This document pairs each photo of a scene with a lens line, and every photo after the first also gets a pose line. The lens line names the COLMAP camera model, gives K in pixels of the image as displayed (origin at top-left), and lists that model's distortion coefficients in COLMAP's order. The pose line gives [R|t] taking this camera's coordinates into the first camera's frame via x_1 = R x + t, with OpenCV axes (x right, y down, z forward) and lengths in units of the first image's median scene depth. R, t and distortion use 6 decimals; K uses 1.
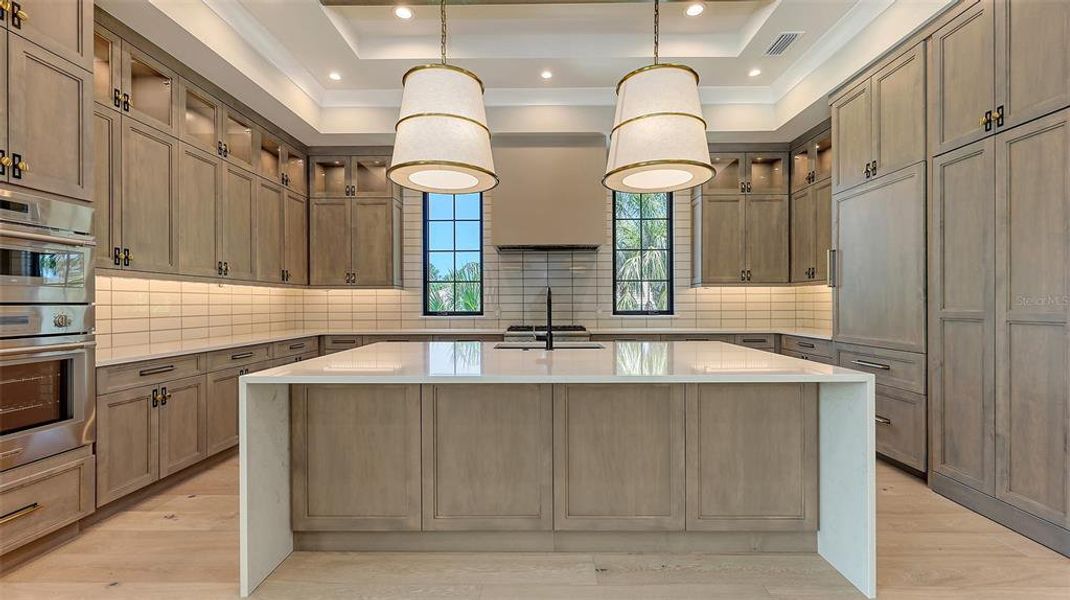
lens RADIAL K [[444.1, 0, 541.8], [0, 444.1, 296.5], [0, 0, 1]] dist [0.004313, -0.001405]
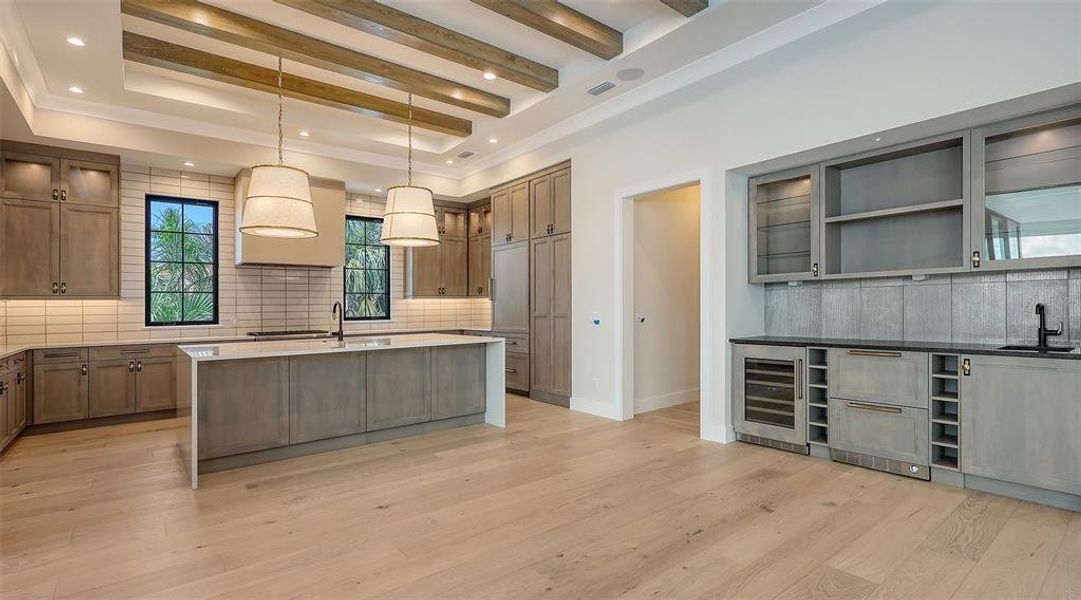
lens RADIAL K [[495.9, 0, 541.6], [0, 495.9, 291.4], [0, 0, 1]] dist [0.019315, 0.000190]
pose [[0.779130, 0.013705, 0.626713, -0.312997], [0.001376, 0.999721, -0.023573, -0.007718], [-0.626861, 0.019229, 0.778894, -0.484814]]
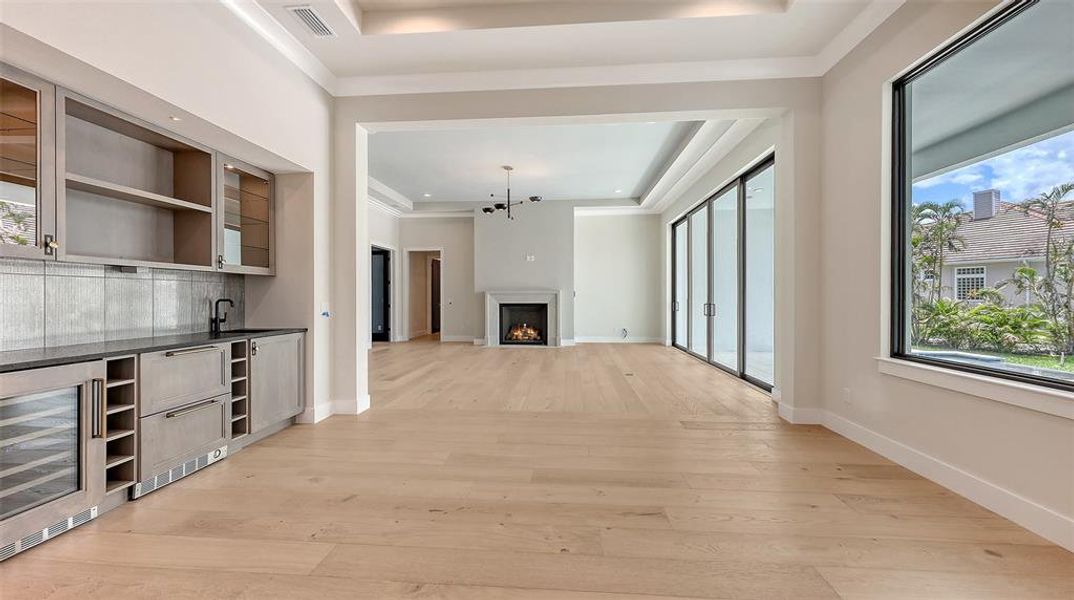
lens RADIAL K [[379.5, 0, 544.9], [0, 379.5, 297.8], [0, 0, 1]] dist [-0.000939, -0.000199]
pose [[-0.997556, 0.004801, 0.069708, 0.017594], [0.003819, 0.999892, -0.014209, 0.003654], [-0.069768, -0.013908, -0.997466, 0.292274]]
